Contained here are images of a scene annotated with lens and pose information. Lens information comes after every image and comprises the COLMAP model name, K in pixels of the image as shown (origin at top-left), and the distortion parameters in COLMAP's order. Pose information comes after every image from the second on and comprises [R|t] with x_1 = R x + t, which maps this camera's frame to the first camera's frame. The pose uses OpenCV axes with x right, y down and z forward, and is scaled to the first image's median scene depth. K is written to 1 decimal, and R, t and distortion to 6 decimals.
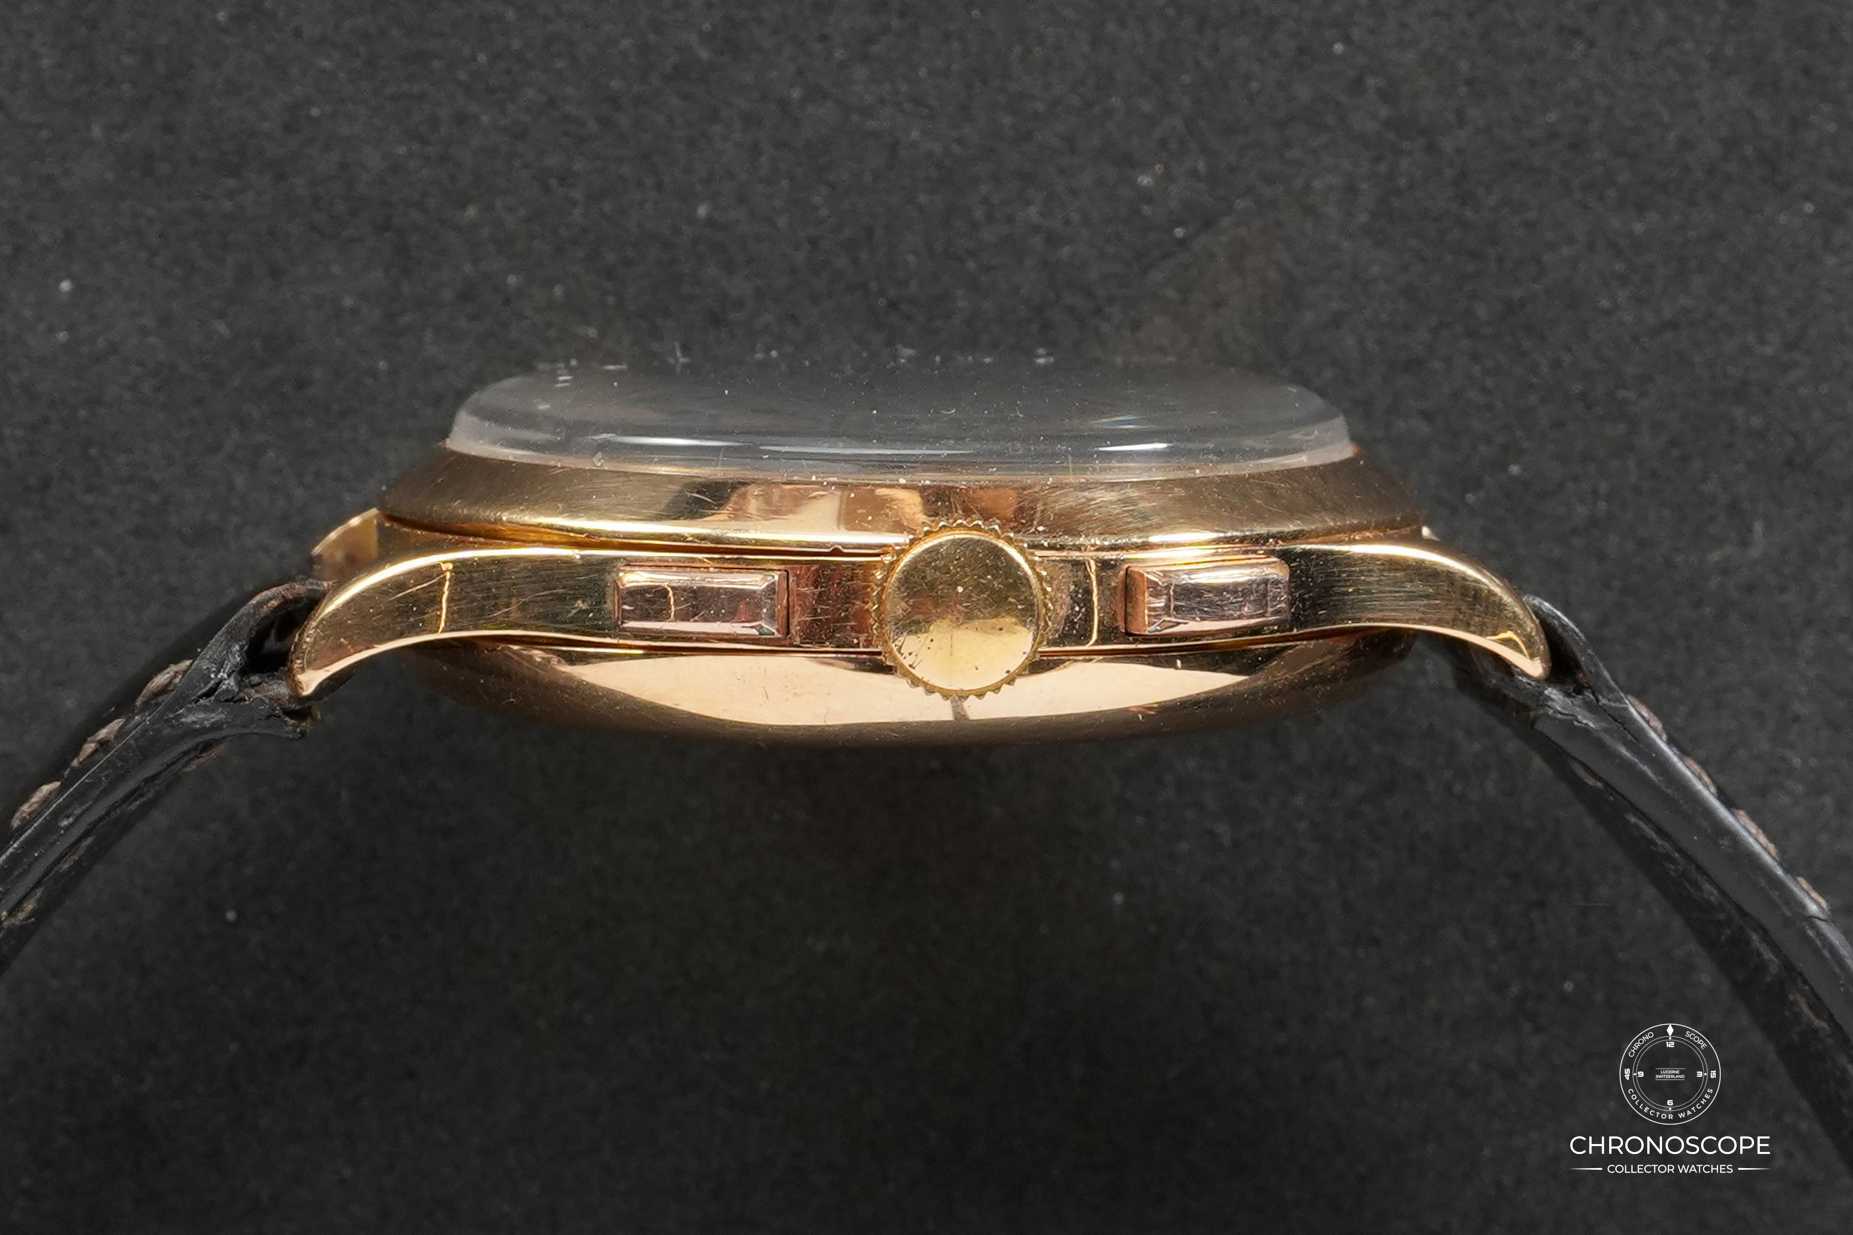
lens RADIAL K [[4221.6, 0, 928.2], [0, 4221.6, 624.0], [0, 0, 1]] dist [-0.003901, 0.000000]
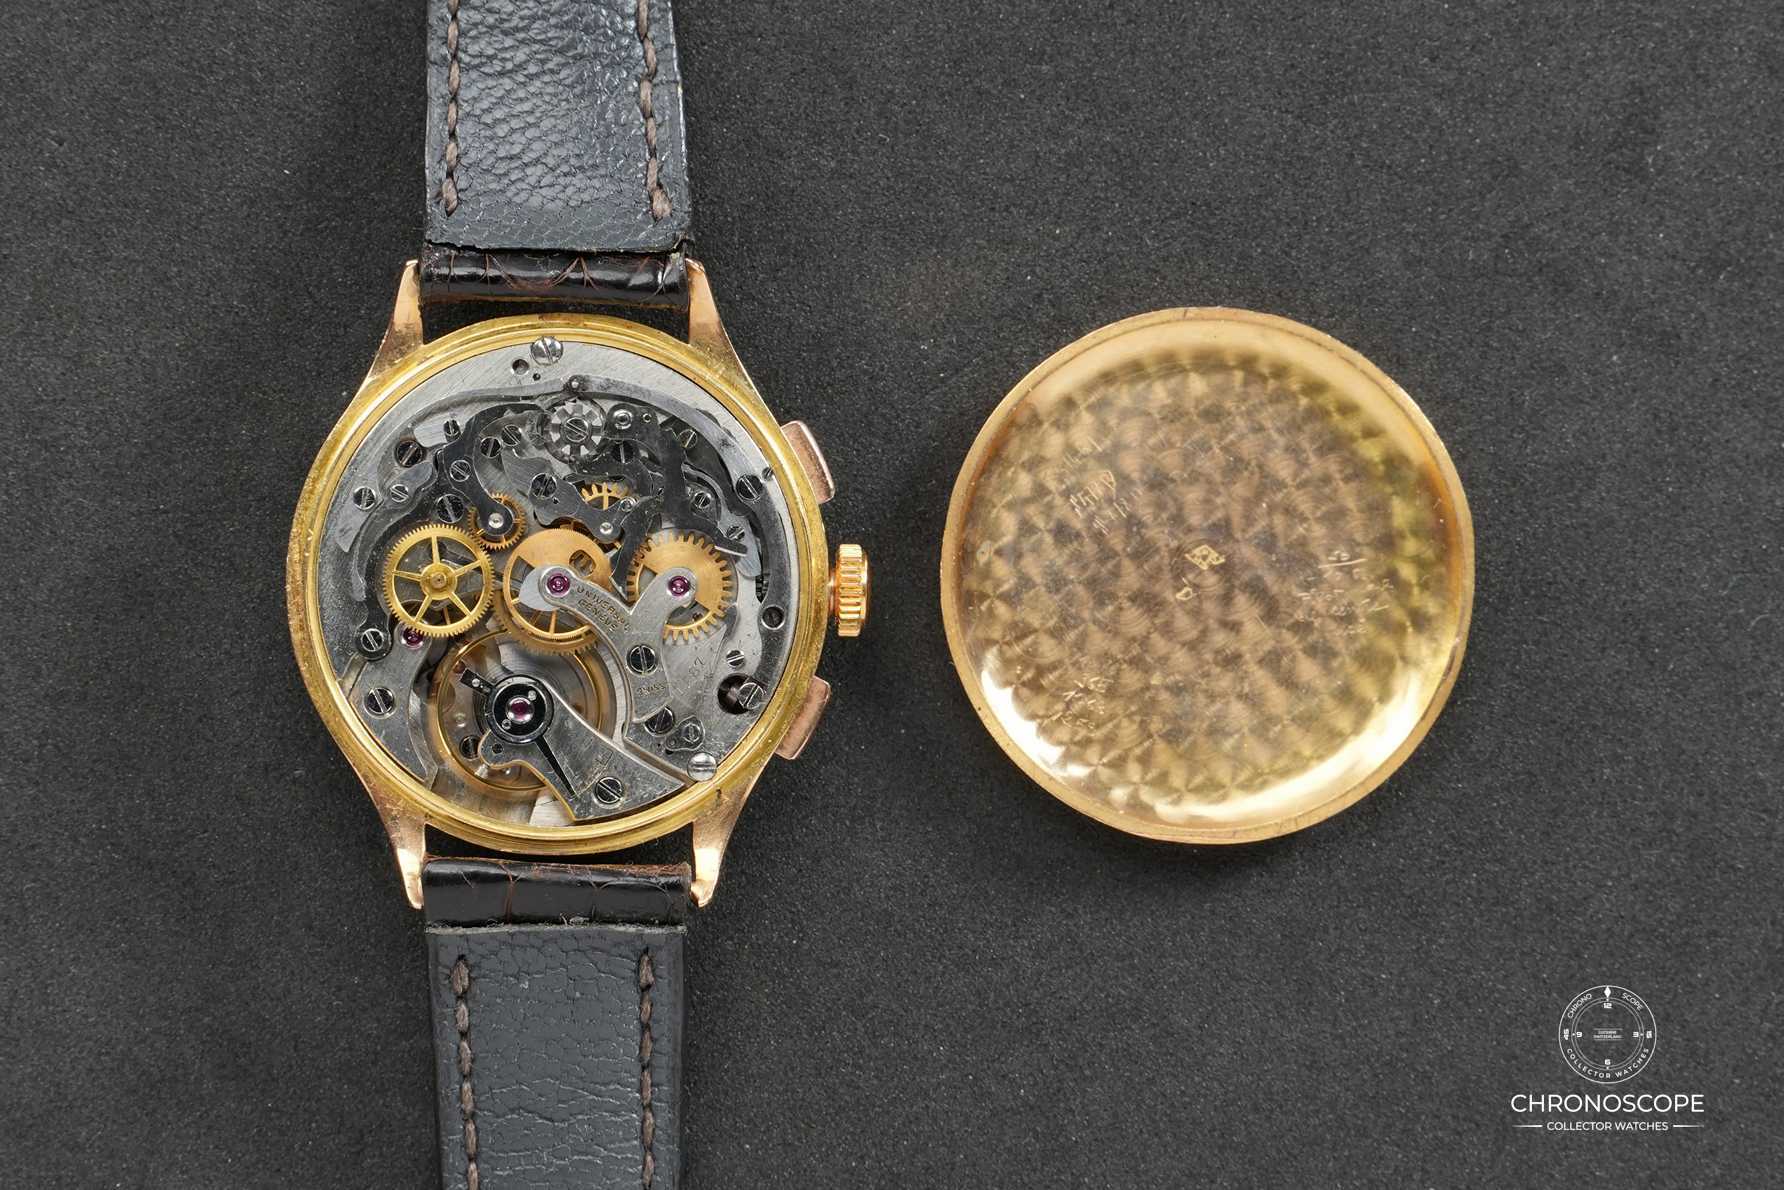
lens RADIAL K [[4860.8, 0, 898.3], [0, 4860.8, 592.8], [0, 0, 1]] dist [0.056686, 0.000000]
pose [[0.999740, 0.017161, -0.014999, 0.074168], [-0.017203, 0.999848, -0.002699, 0.009572], [0.014951, 0.002957, 0.999884, -1.149265]]
